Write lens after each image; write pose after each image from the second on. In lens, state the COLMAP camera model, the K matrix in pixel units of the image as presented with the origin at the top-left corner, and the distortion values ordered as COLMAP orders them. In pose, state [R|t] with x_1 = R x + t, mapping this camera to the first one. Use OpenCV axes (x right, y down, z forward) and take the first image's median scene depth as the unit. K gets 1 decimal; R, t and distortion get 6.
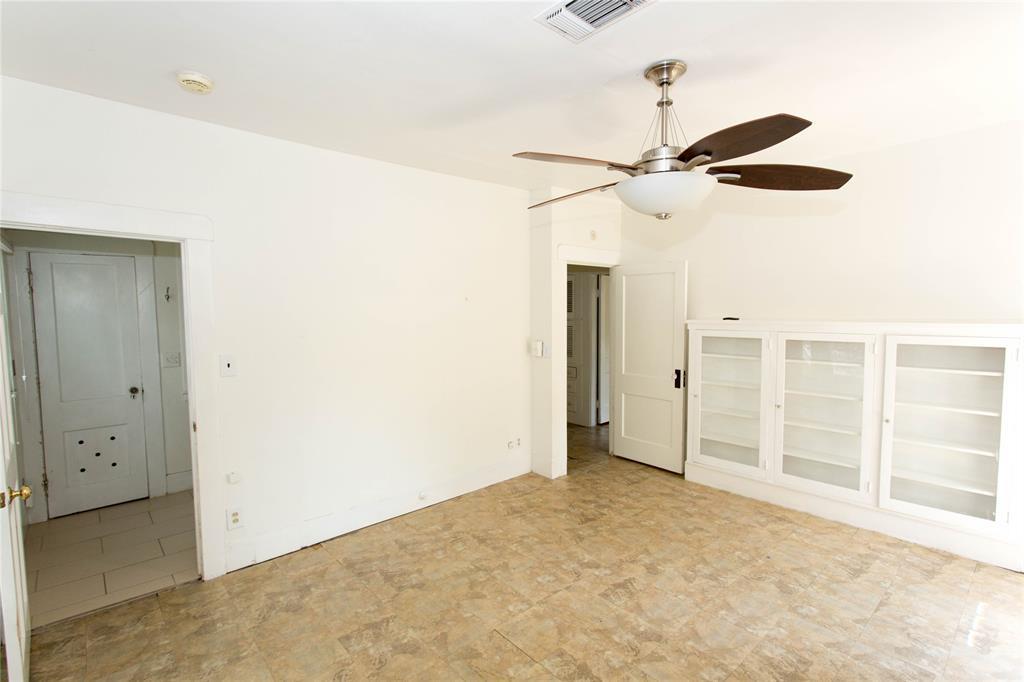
lens RADIAL K [[481.8, 0, 508.4], [0, 481.8, 341.4], [0, 0, 1]] dist [0.000731, 0.000384]
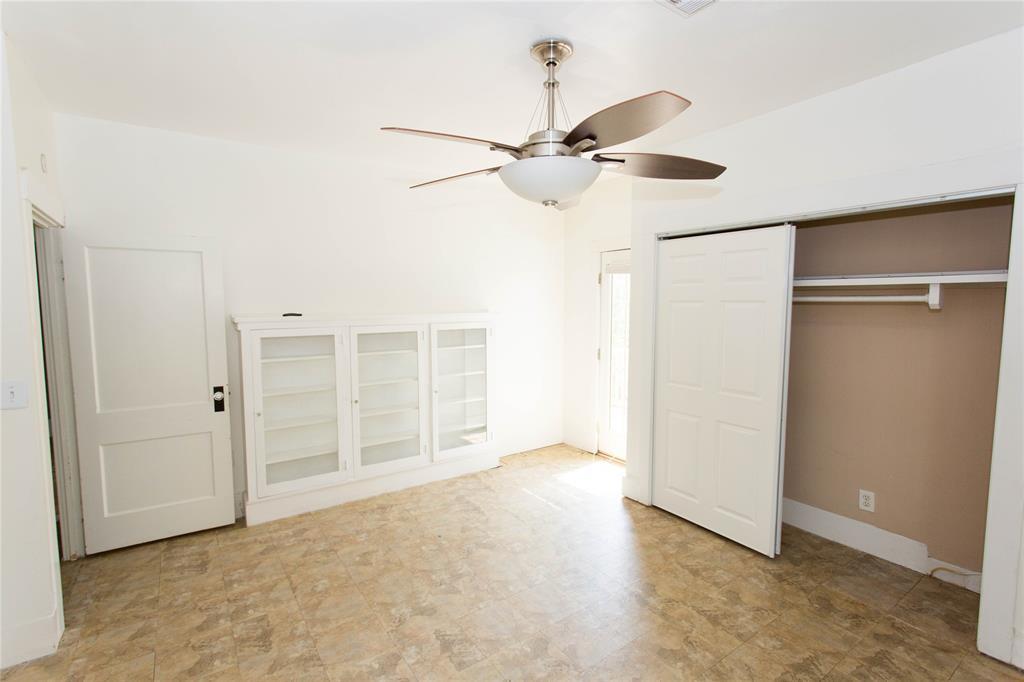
lens RADIAL K [[481.8, 0, 508.4], [0, 481.8, 341.4], [0, 0, 1]] dist [0.000731, 0.000384]
pose [[0.116865, -0.074719, 0.990333, -0.457627], [0.069960, 0.995308, 0.066839, -0.039594], [-0.990681, 0.061473, 0.121544, 0.686013]]
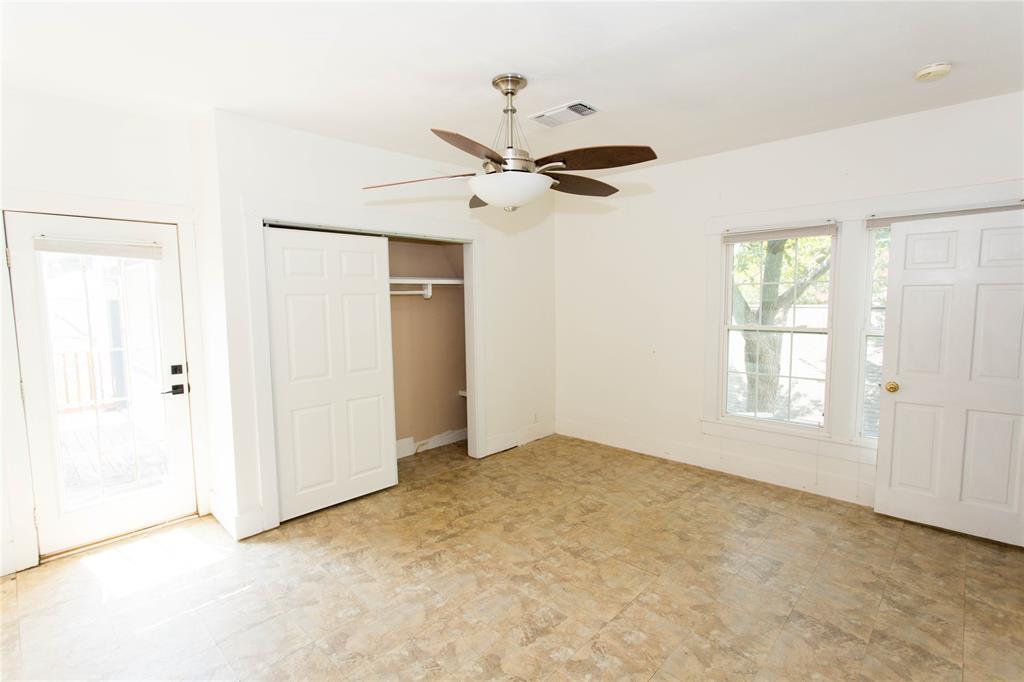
lens RADIAL K [[481.8, 0, 508.4], [0, 481.8, 341.4], [0, 0, 1]] dist [0.000731, 0.000384]
pose [[-0.996288, 0.030802, -0.080389, 0.299972], [0.017058, 0.985917, 0.166363, -0.097344], [0.084381, 0.164374, -0.982782, 1.524698]]
